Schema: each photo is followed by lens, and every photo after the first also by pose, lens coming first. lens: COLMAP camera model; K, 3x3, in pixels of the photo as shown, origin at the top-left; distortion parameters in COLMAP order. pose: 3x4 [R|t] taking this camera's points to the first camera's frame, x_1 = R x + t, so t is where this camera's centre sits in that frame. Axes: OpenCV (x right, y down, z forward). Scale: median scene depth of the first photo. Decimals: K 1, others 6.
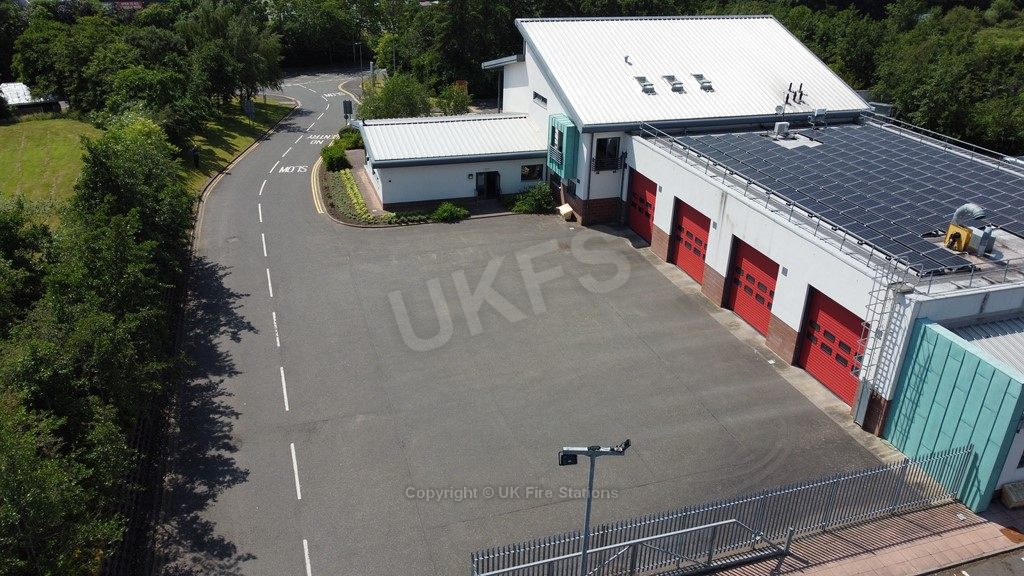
lens RADIAL K [[773.6, 0, 511.4], [0, 773.6, 289.2], [0, 0, 1]] dist [0.004833, -0.007461]
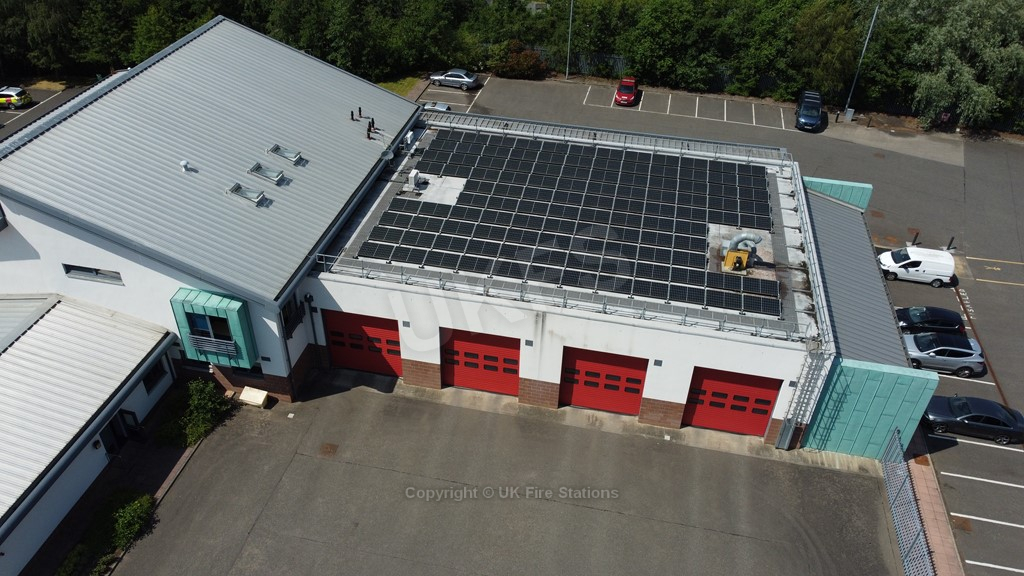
lens RADIAL K [[773.6, 0, 513.1], [0, 773.6, 285.8], [0, 0, 1]] dist [0.004833, -0.007461]
pose [[0.489789, -0.528912, 0.693079, -0.303924], [0.366206, 0.846240, 0.387002, -0.447875], [-0.791201, 0.064261, 0.608170, 0.418024]]
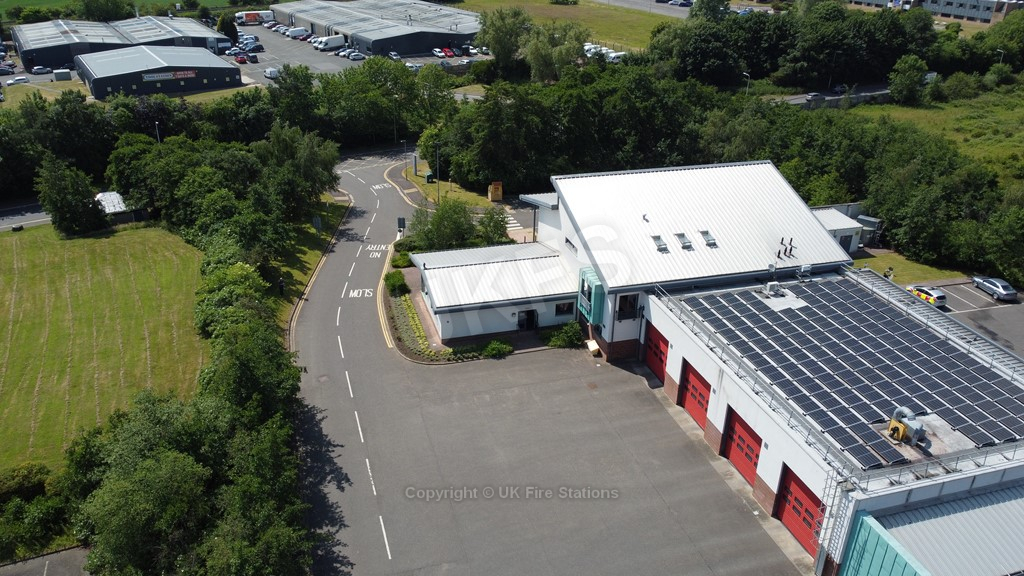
lens RADIAL K [[773.6, 0, 512.4], [0, 773.6, 288.0], [0, 0, 1]] dist [0.004833, -0.007461]
pose [[0.999806, 0.005469, -0.018946, -0.038886], [-0.005501, 0.999983, -0.001660, -0.223199], [0.018936, 0.001764, 0.999819, -0.241774]]
